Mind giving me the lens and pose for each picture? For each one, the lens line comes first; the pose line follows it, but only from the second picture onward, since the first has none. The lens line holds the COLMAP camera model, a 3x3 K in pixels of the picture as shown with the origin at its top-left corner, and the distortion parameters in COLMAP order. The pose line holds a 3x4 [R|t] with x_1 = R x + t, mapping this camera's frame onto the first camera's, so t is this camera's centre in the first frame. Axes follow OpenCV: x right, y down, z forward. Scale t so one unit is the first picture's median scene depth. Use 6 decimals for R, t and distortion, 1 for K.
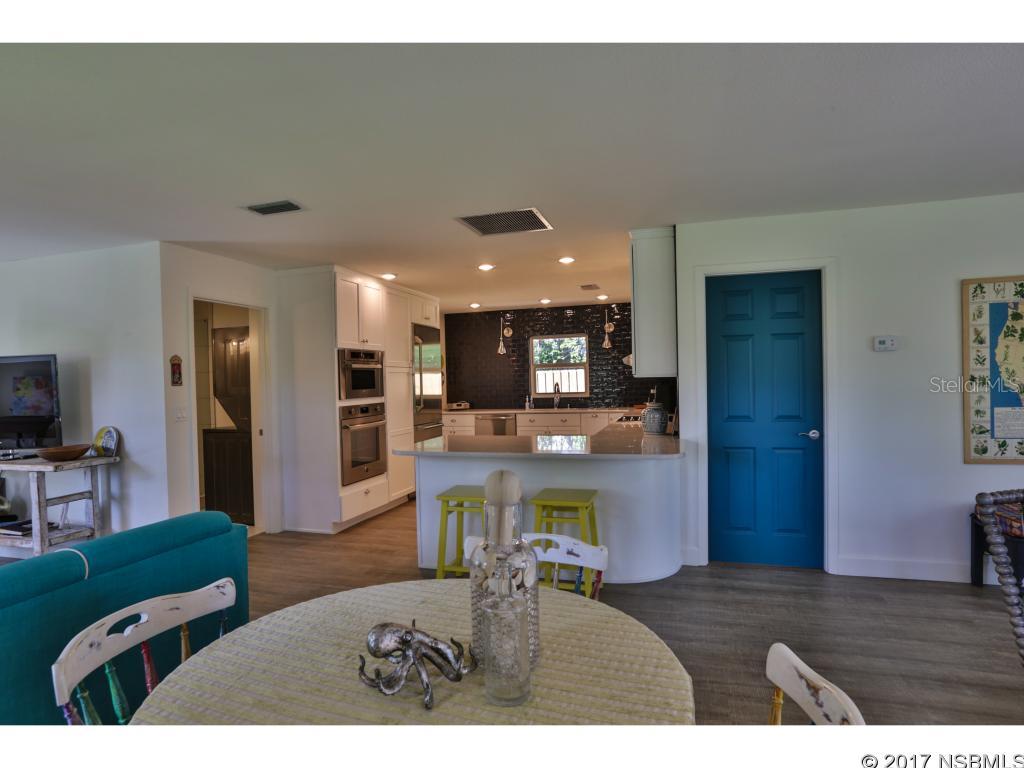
lens RADIAL K [[558.1, 0, 513.4], [0, 558.1, 386.4], [0, 0, 1]] dist [-0.059906, 0.034562]
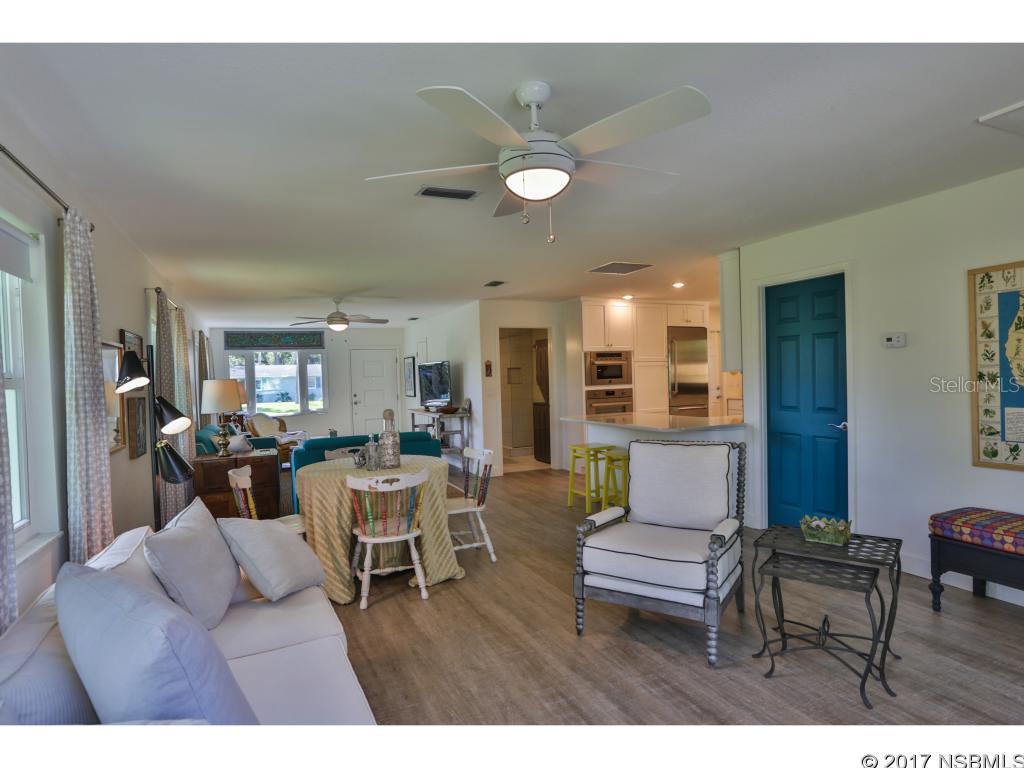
lens RADIAL K [[558.1, 0, 513.4], [0, 558.1, 386.4], [0, 0, 1]] dist [-0.059906, 0.034562]
pose [[0.660673, 0.018334, -0.750450, 0.687031], [0.003389, 0.999619, 0.027404, -0.016127], [0.750666, -0.020649, 0.660359, -0.145796]]
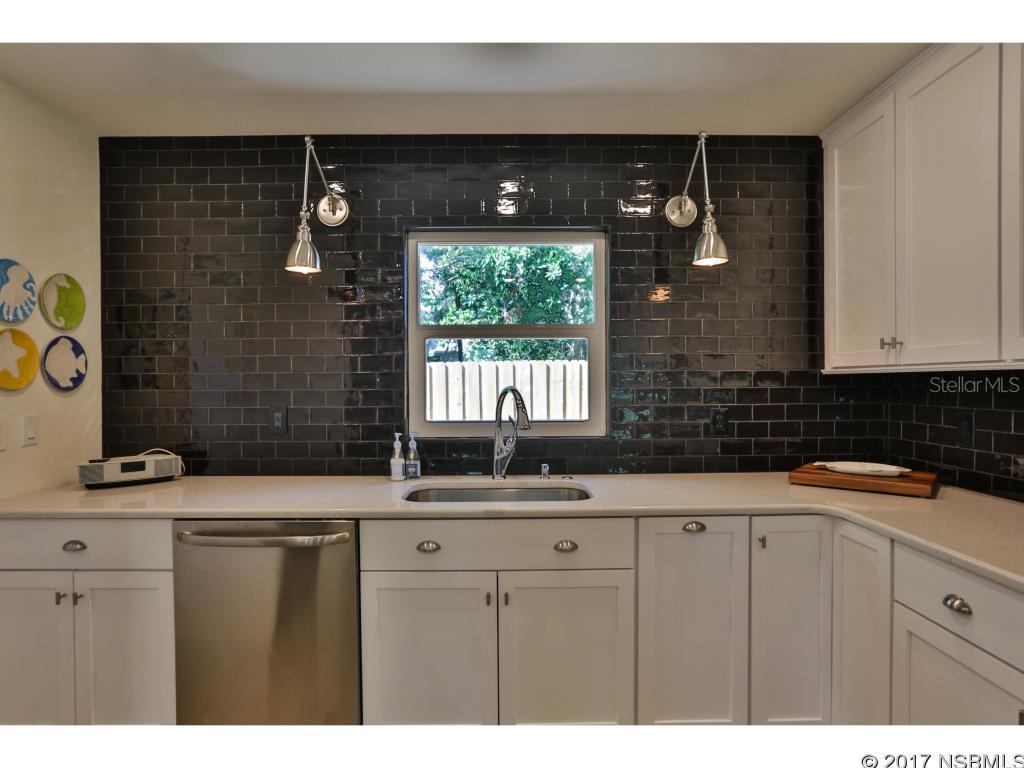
lens RADIAL K [[558.1, 0, 513.4], [0, 558.1, 386.4], [0, 0, 1]] dist [-0.059906, 0.034562]
pose [[0.954331, 0.019143, 0.298138, -0.006235], [-0.016979, 0.999807, -0.009849, -0.007679], [-0.298269, 0.004337, 0.954472, 1.185710]]
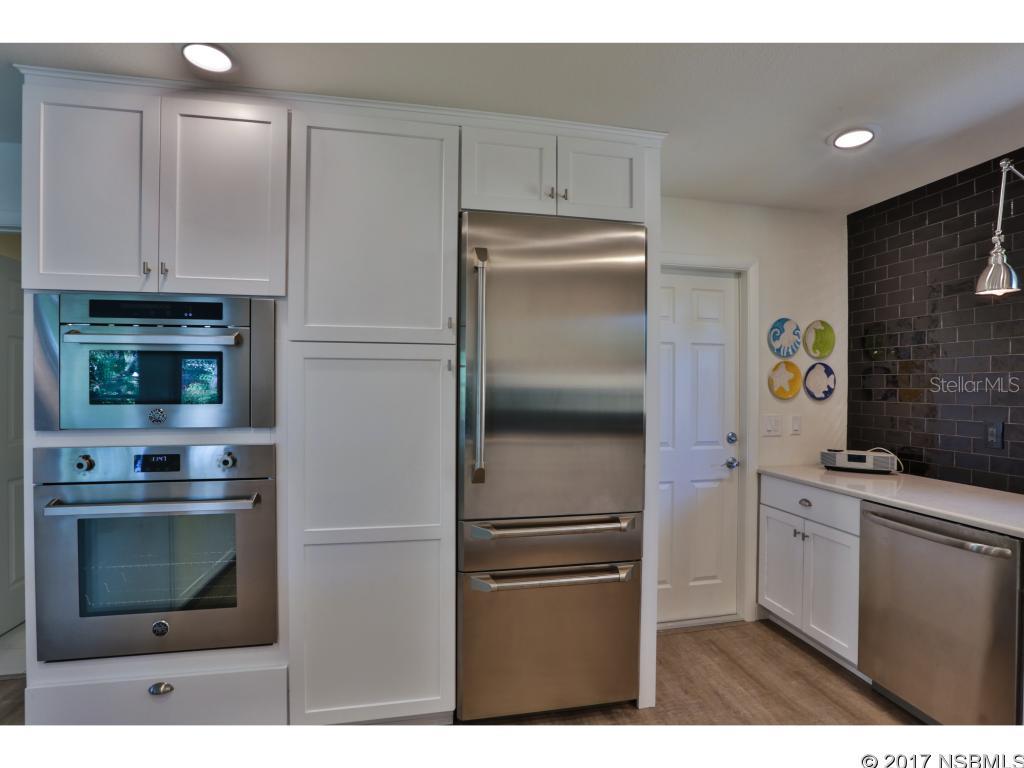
lens RADIAL K [[510.9, 0, 511.7], [0, 510.9, 388.2], [0, 0, 1]] dist [-0.056040, 0.022119]
pose [[0.474597, 0.032735, -0.879594, 0.127981], [-0.027554, 0.999371, 0.022325, -0.019728], [0.879772, 0.013641, 0.475200, 1.111898]]
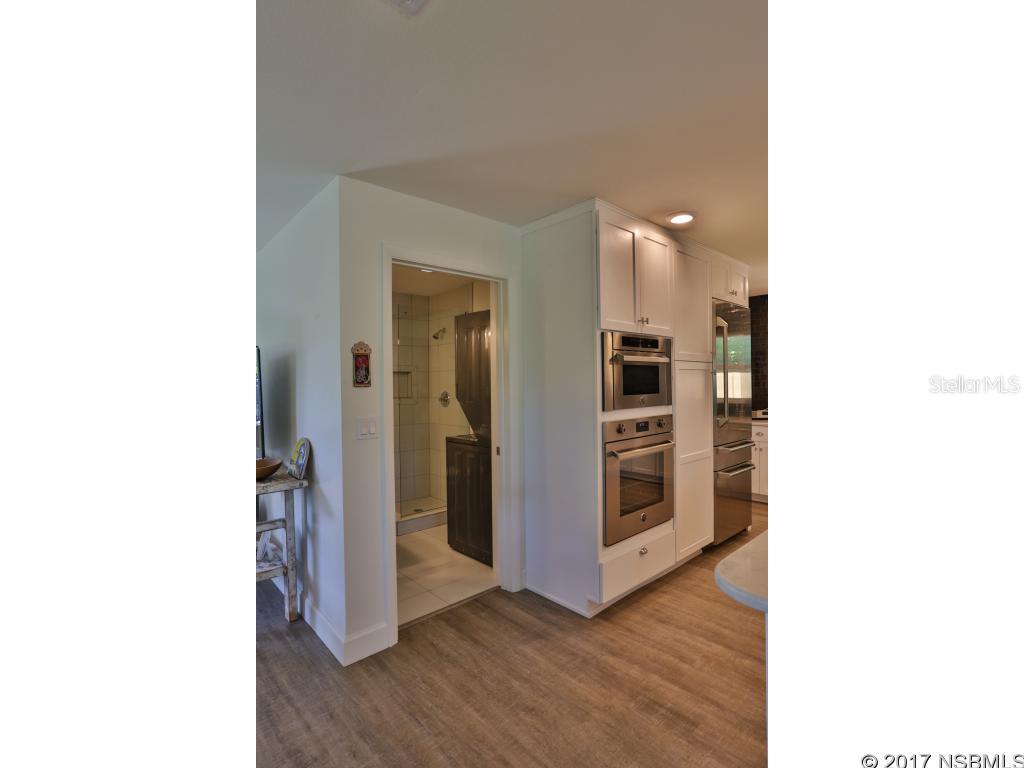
lens RADIAL K [[447.5, 0, 509.1], [0, 447.5, 383.8], [0, 0, 1]] dist [-0.055062, 0.043055]
pose [[0.851361, 0.013496, -0.524406, -0.135647], [-0.013368, 0.999903, 0.004029, -0.007812], [0.524409, 0.003580, 0.851459, 0.503230]]
